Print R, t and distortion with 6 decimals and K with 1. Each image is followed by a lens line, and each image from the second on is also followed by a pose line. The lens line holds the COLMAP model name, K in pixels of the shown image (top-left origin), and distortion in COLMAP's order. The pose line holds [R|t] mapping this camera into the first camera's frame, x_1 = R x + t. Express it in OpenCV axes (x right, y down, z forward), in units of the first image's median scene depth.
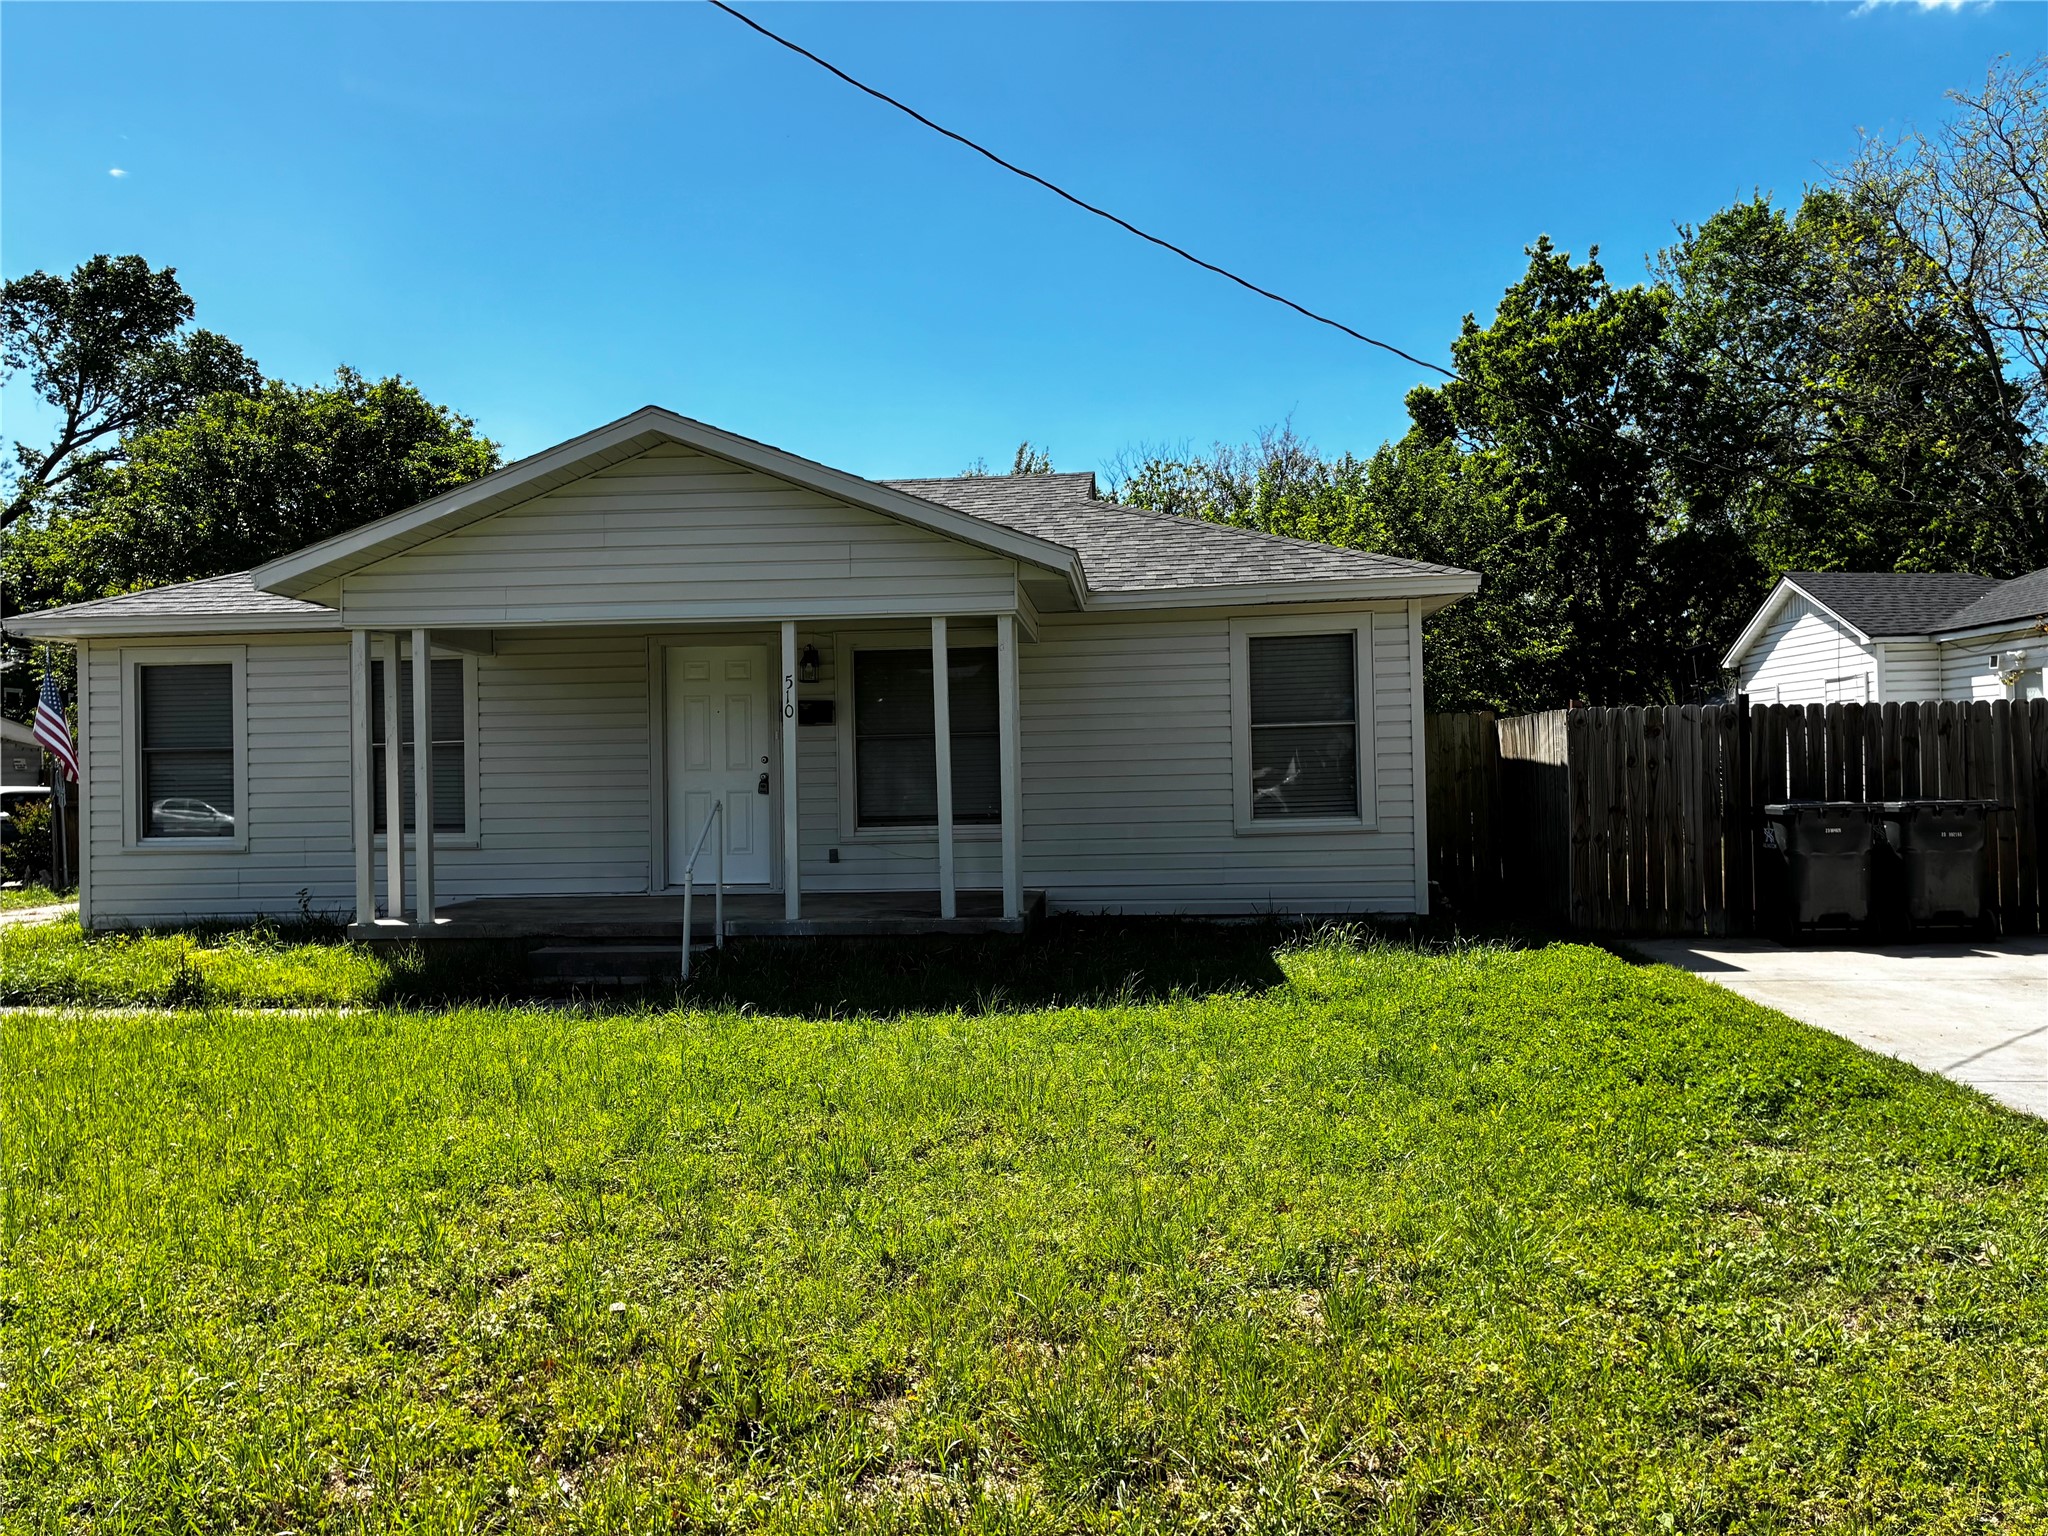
lens RADIAL K [[1552.3, 0, 1029.2], [0, 1552.3, 756.2], [0, 0, 1]] dist [0.034301, -0.044777]
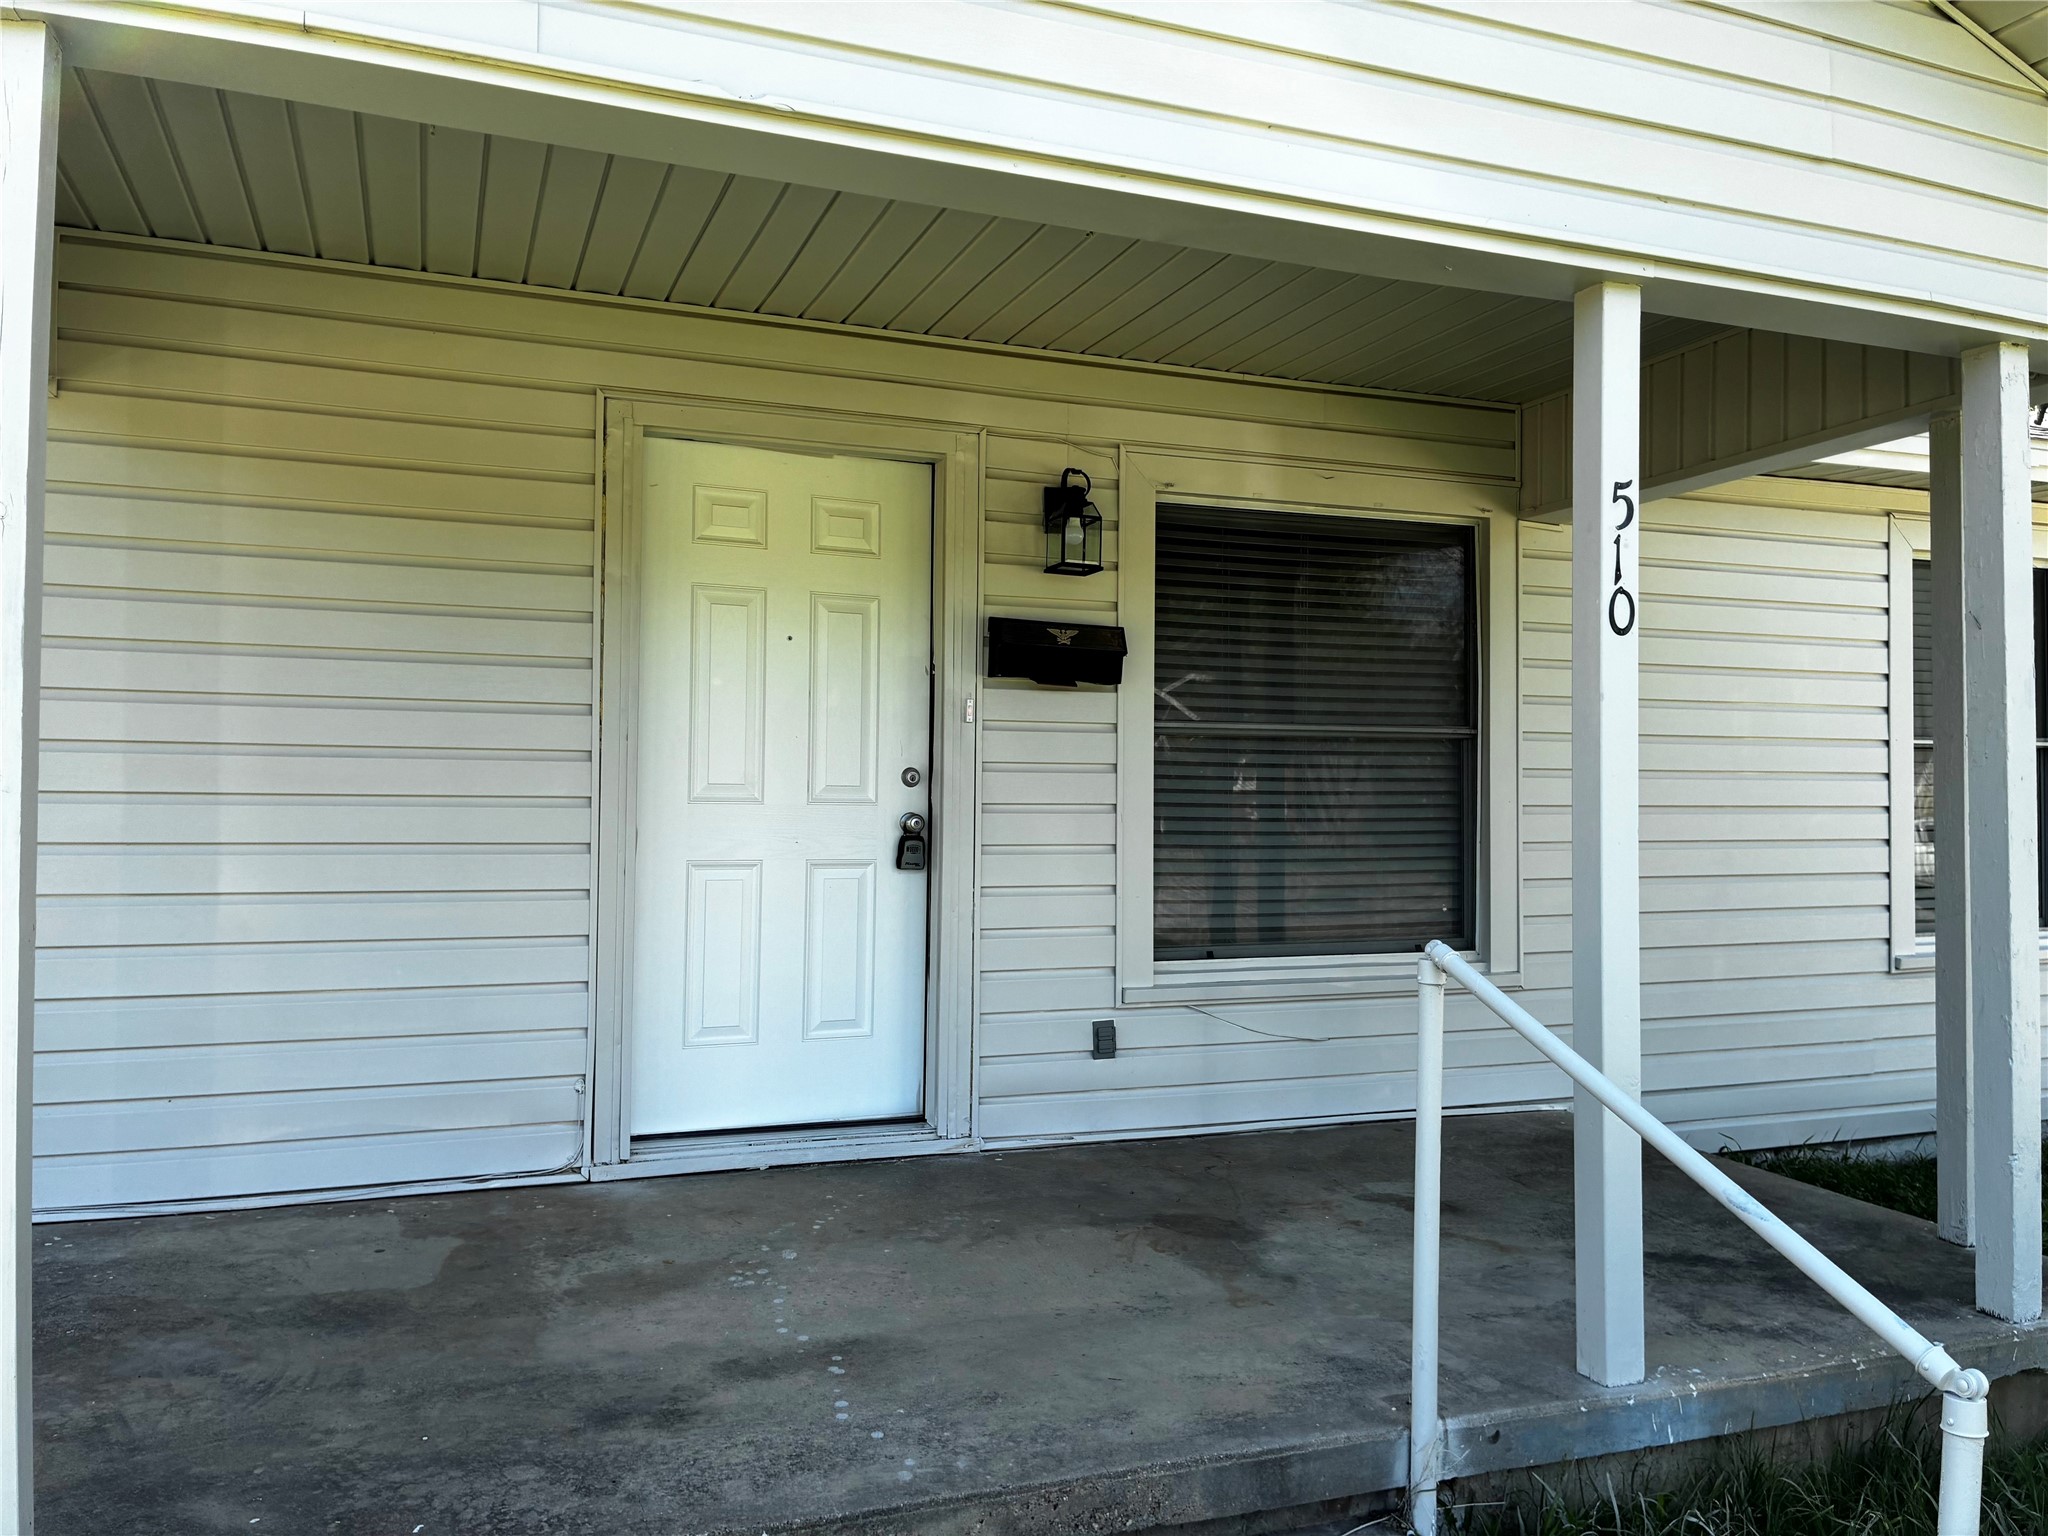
lens RADIAL K [[1552.3, 0, 1029.2], [0, 1552.3, 756.2], [0, 0, 1]] dist [0.034301, -0.044777]
pose [[0.903549, 0.039136, 0.426693, -0.303362], [-0.030053, 0.999156, -0.028004, 0.006692], [-0.427429, 0.012480, 0.903963, 0.665463]]
